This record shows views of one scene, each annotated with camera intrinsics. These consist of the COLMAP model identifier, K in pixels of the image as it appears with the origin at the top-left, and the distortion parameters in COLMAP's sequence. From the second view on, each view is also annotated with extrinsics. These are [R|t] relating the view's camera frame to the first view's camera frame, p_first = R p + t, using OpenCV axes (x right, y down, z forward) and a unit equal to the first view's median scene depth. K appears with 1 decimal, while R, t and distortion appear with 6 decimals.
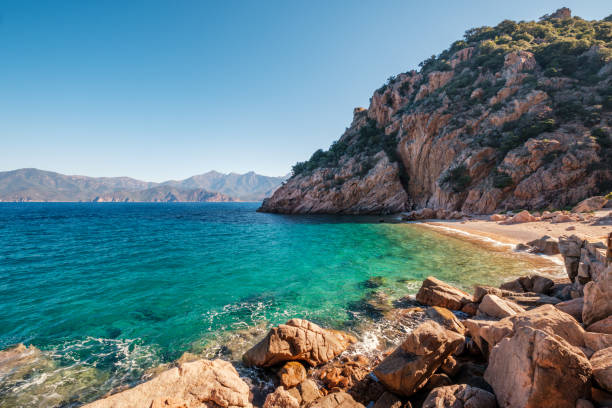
lens RADIAL K [[264.6, 0, 308.3], [0, 264.6, 204.9], [0, 0, 1]] dist [-0.002121, -0.000697]
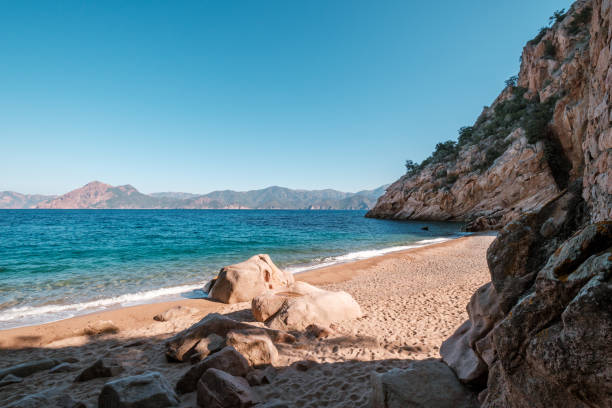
lens RADIAL K [[264.6, 0, 308.4], [0, 264.6, 203.1], [0, 0, 1]] dist [-0.002121, -0.000697]
pose [[0.775001, -0.013073, -0.631825, 0.278729], [-0.009875, 0.999413, -0.032792, 0.010397], [0.631883, 0.031653, 0.774418, 0.151372]]
